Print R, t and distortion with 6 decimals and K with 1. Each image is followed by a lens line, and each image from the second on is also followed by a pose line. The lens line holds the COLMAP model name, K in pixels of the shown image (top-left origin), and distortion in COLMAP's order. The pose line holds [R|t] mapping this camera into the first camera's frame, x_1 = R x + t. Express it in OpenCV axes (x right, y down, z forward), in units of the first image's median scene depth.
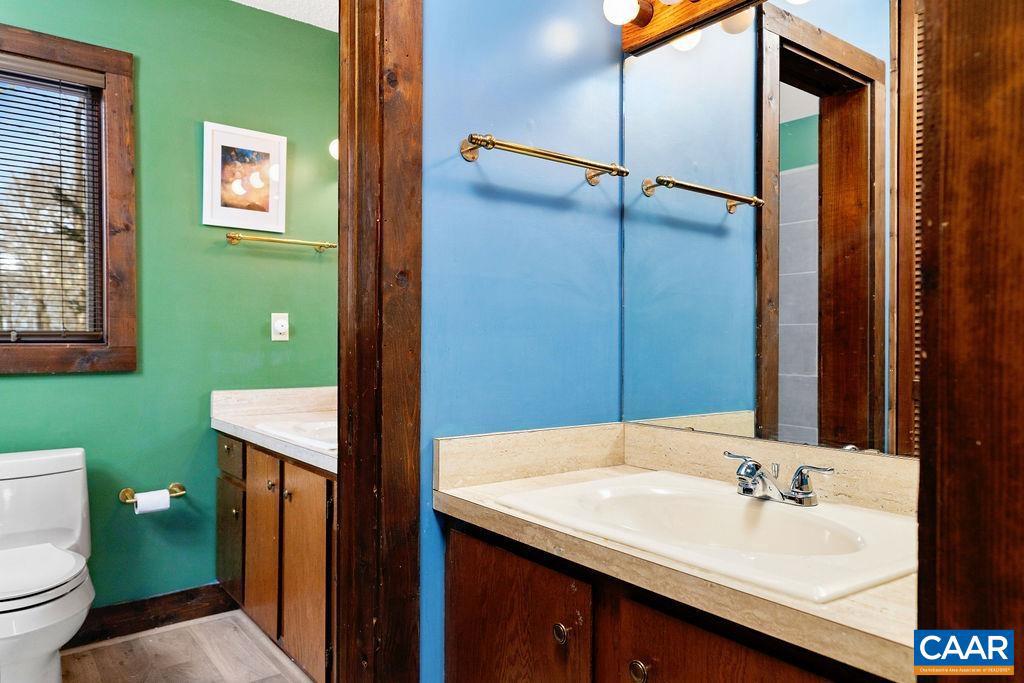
lens RADIAL K [[693.8, 0, 512.0], [0, 693.8, 341.5], [0, 0, 1]] dist [0.020399, -0.000328]
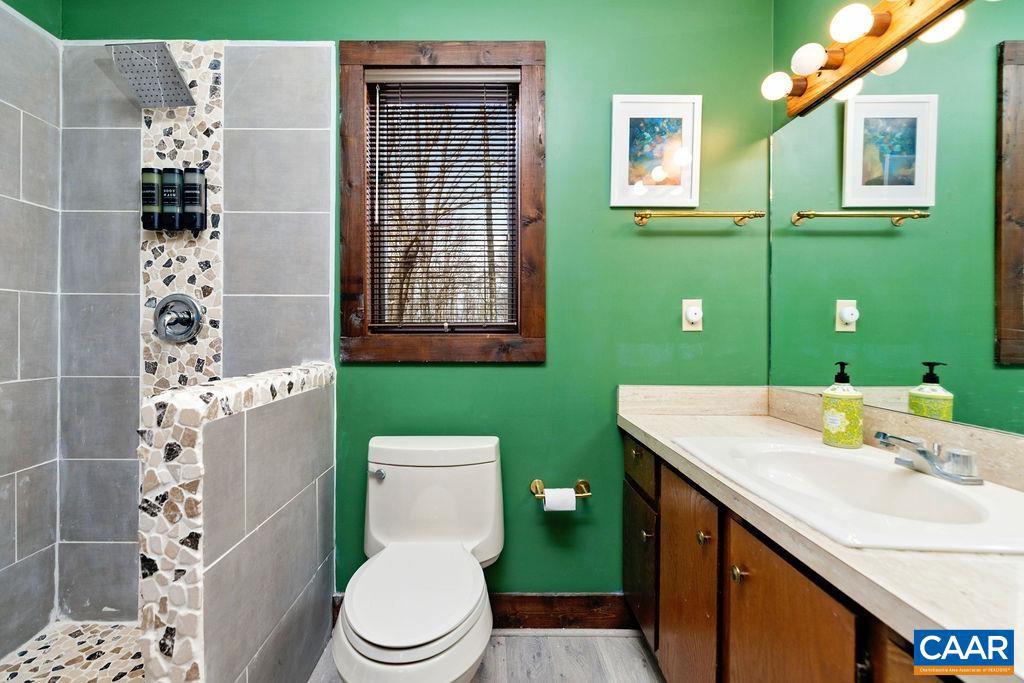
lens RADIAL K [[480.6, 0, 485.9], [0, 480.6, 339.5], [0, 0, 1]] dist [0.003434, 0.000339]
pose [[0.786700, 0.010520, -0.617246, -0.183575], [-0.000981, 0.999875, 0.015792, 0.000067], [0.617335, -0.011818, 0.786612, 0.407697]]
